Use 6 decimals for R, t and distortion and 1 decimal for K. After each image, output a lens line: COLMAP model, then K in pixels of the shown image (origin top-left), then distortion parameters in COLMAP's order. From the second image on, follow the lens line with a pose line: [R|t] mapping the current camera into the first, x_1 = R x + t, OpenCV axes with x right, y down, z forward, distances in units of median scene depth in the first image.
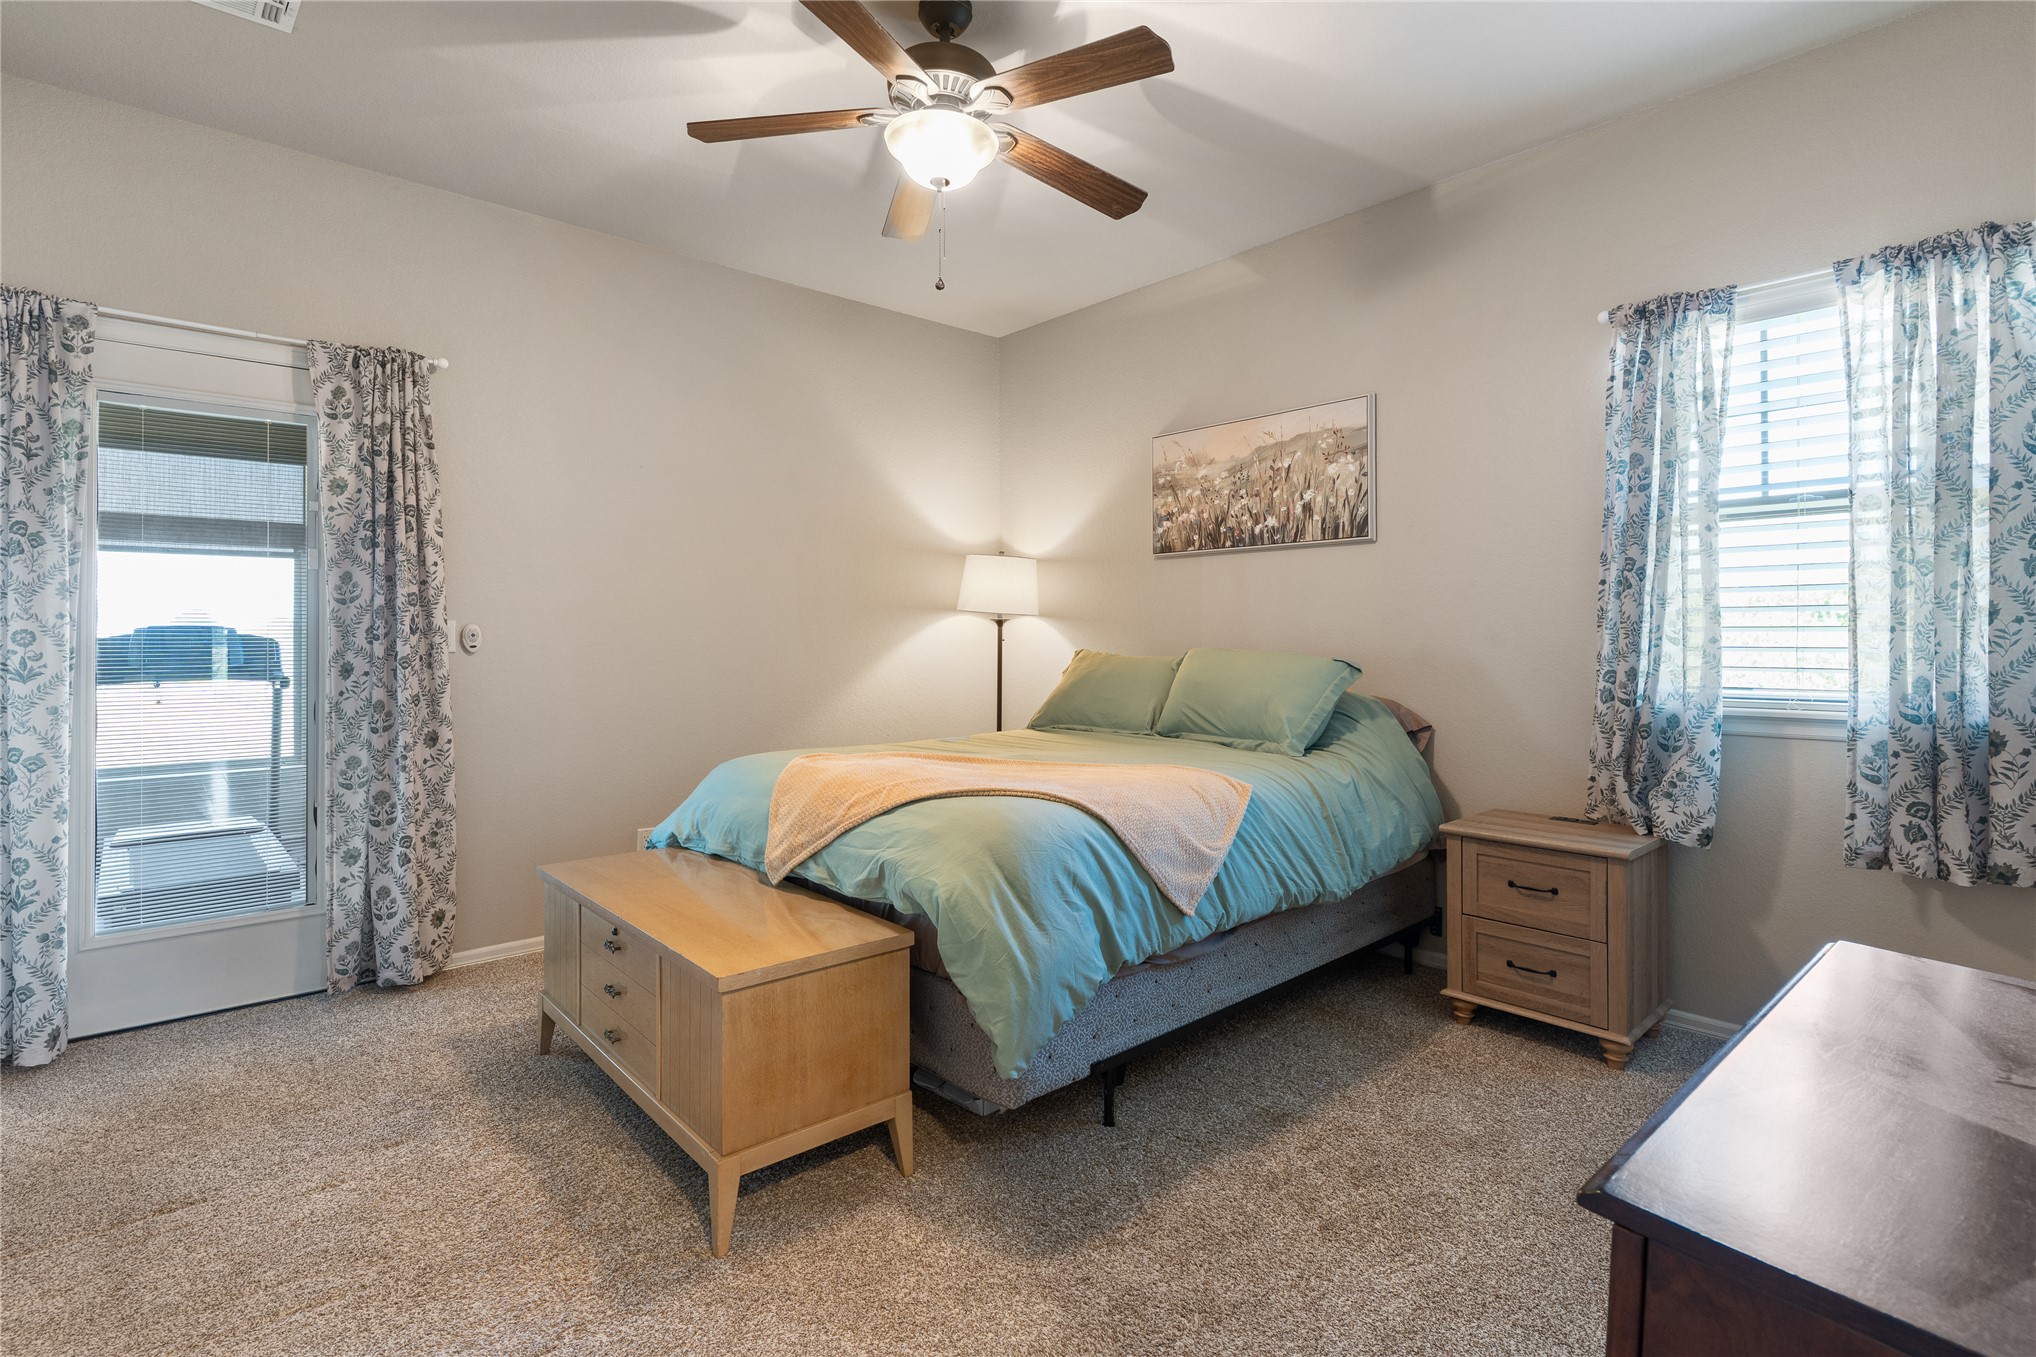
lens RADIAL K [[971.8, 0, 1001.4], [0, 971.8, 646.0], [0, 0, 1]] dist [0.002904, -0.001115]
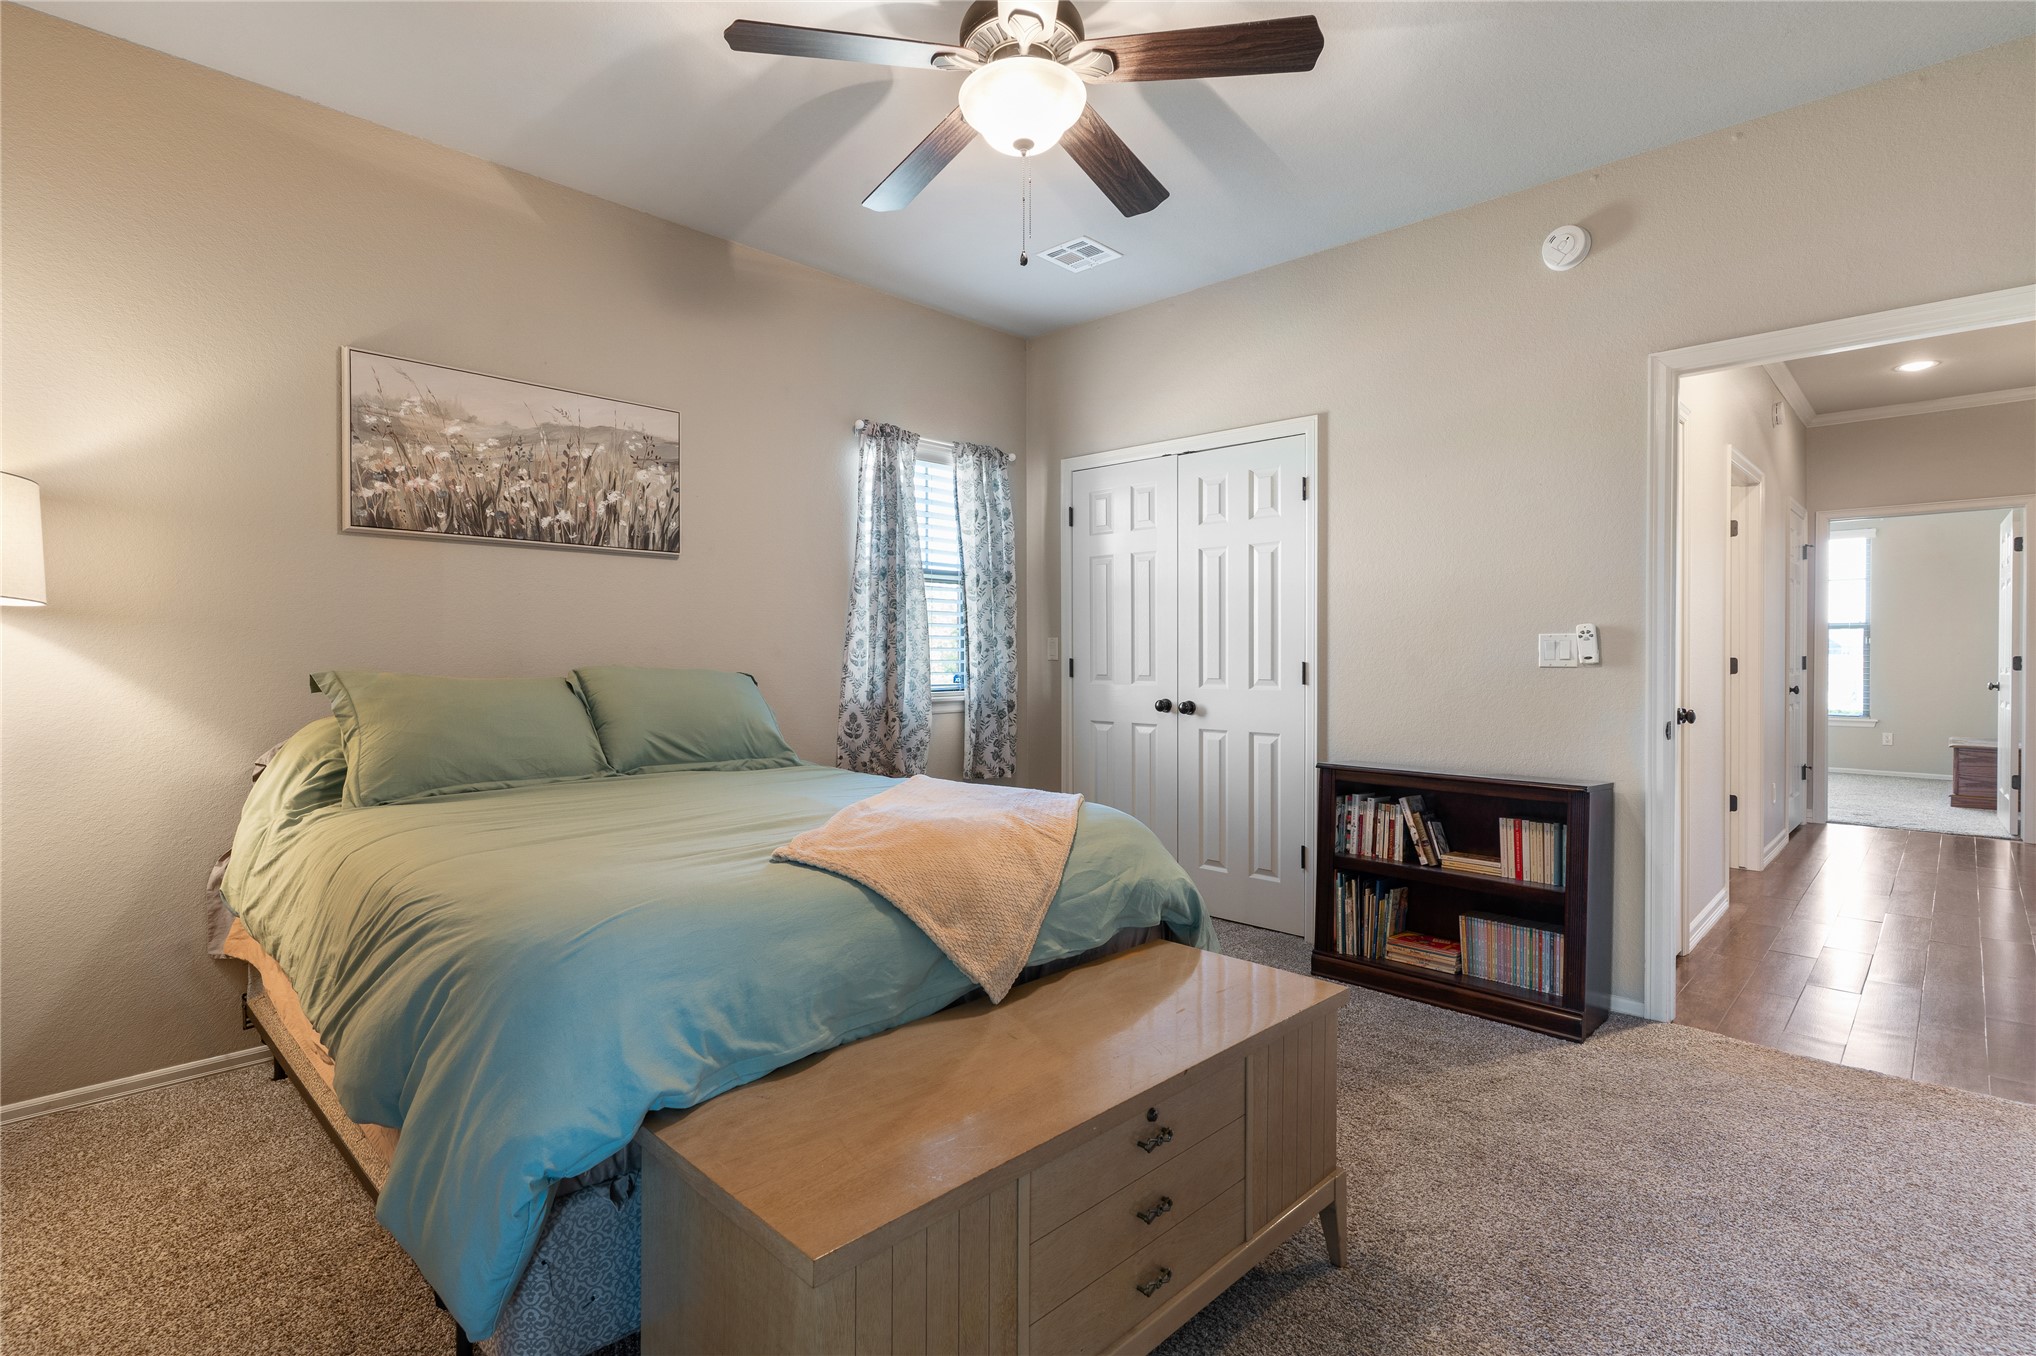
lens RADIAL K [[971.8, 0, 1010.3], [0, 971.8, 672.6], [0, 0, 1]] dist [0.002904, -0.001115]
pose [[-0.065454, -0.012514, 0.997777, -0.588479], [0.010448, 0.999858, 0.013226, 0.000866], [-0.997801, 0.011290, -0.065314, 0.660716]]
